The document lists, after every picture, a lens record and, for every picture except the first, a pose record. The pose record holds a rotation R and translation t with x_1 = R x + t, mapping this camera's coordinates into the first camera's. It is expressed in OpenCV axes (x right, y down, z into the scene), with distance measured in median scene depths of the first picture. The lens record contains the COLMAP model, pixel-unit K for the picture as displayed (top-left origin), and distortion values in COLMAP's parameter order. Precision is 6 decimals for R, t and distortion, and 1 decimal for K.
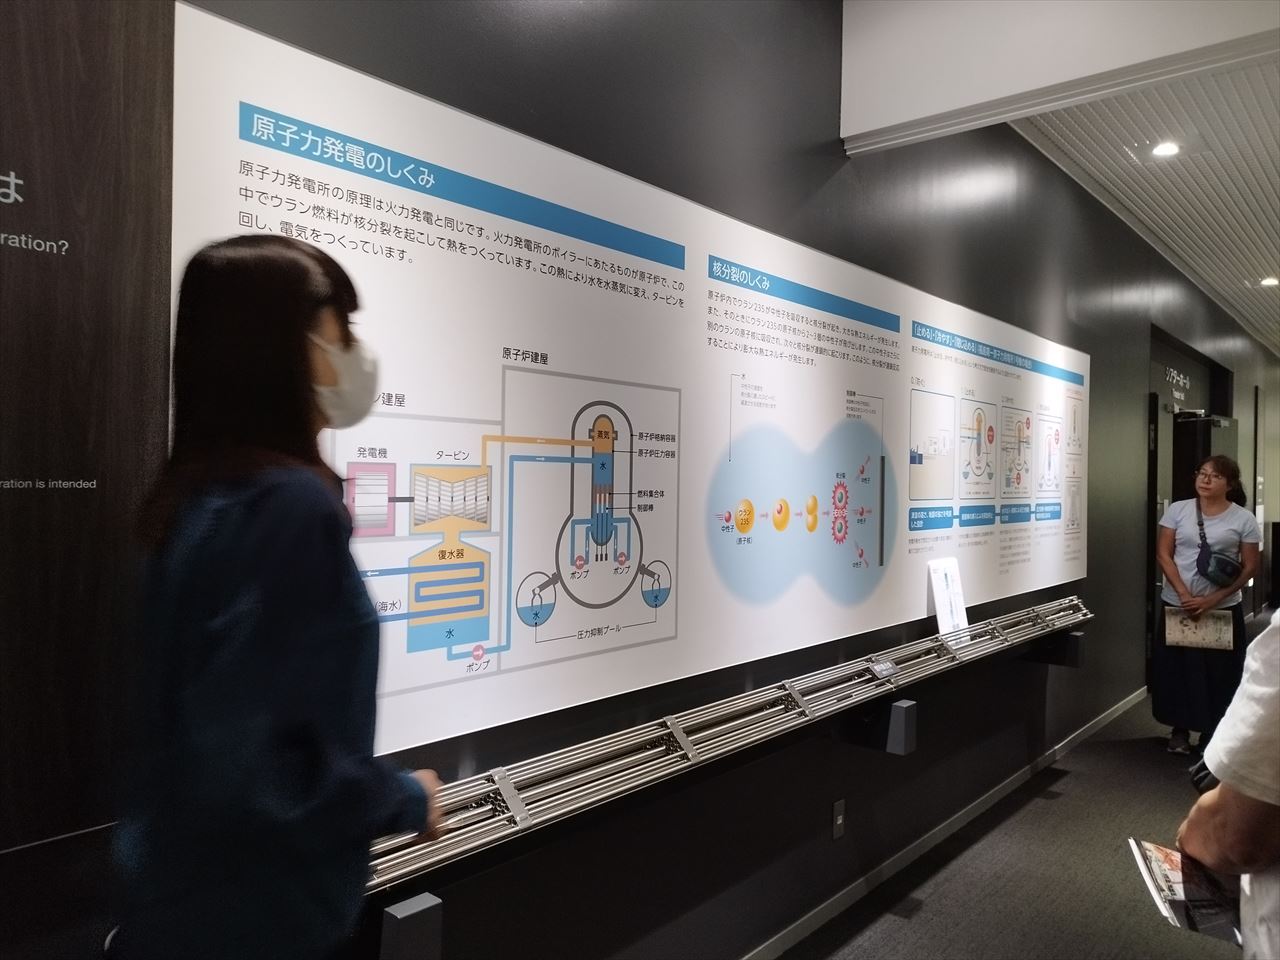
lens RADIAL K [[925.5, 0, 635.9], [0, 925.5, 479.5], [0, 0, 1]] dist [0.014537, -0.006760]
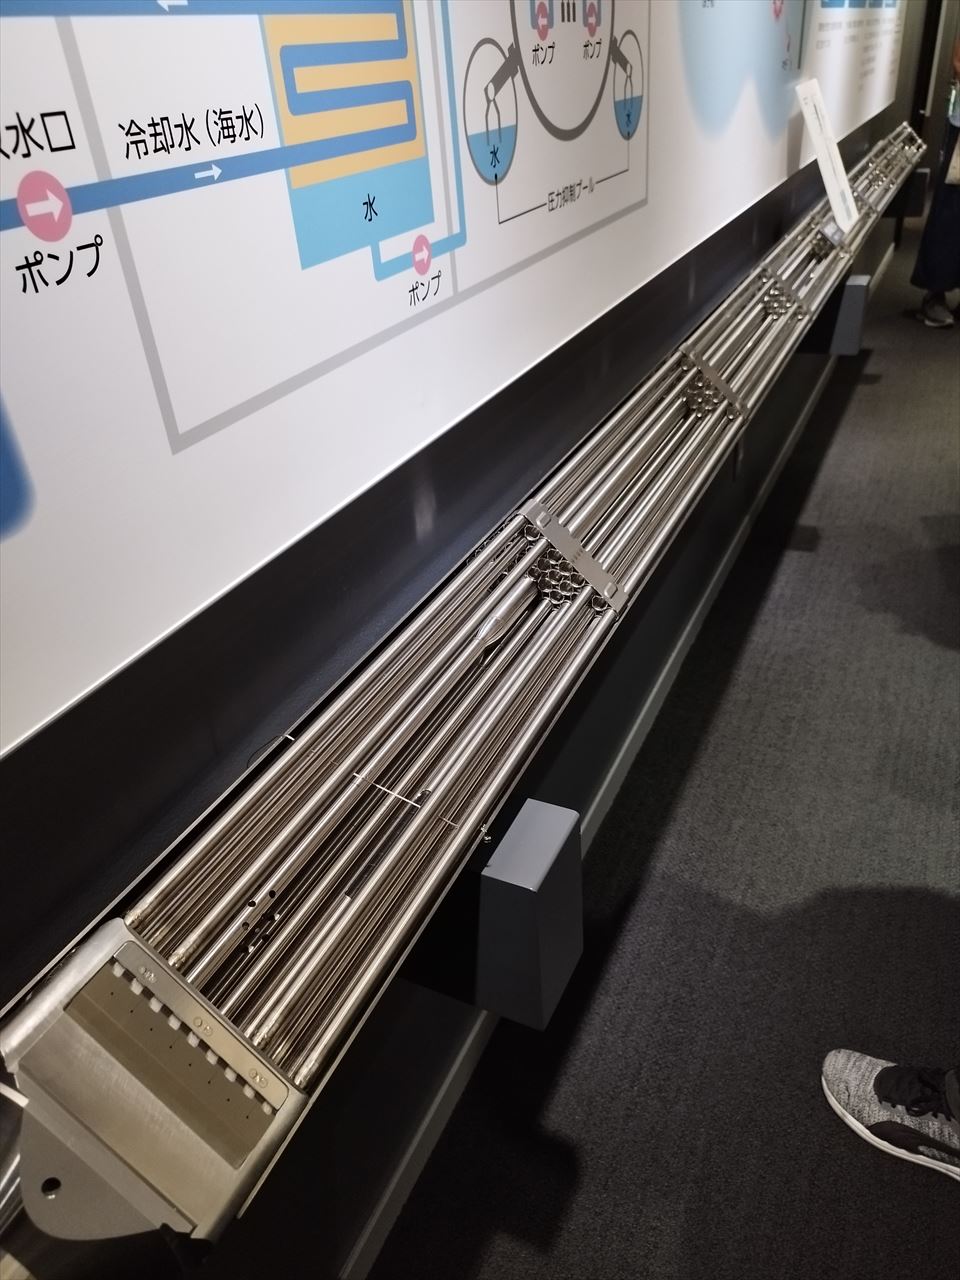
lens RADIAL K [[925.5, 0, 484.3], [0, 925.5, 638.9], [0, 0, 1]] dist [0.014537, -0.006760]
pose [[0.959576, -0.214306, 0.182448, -0.232904], [0.088107, 0.844389, 0.528436, 0.102302], [-0.267304, -0.491000, 0.829137, 0.499426]]
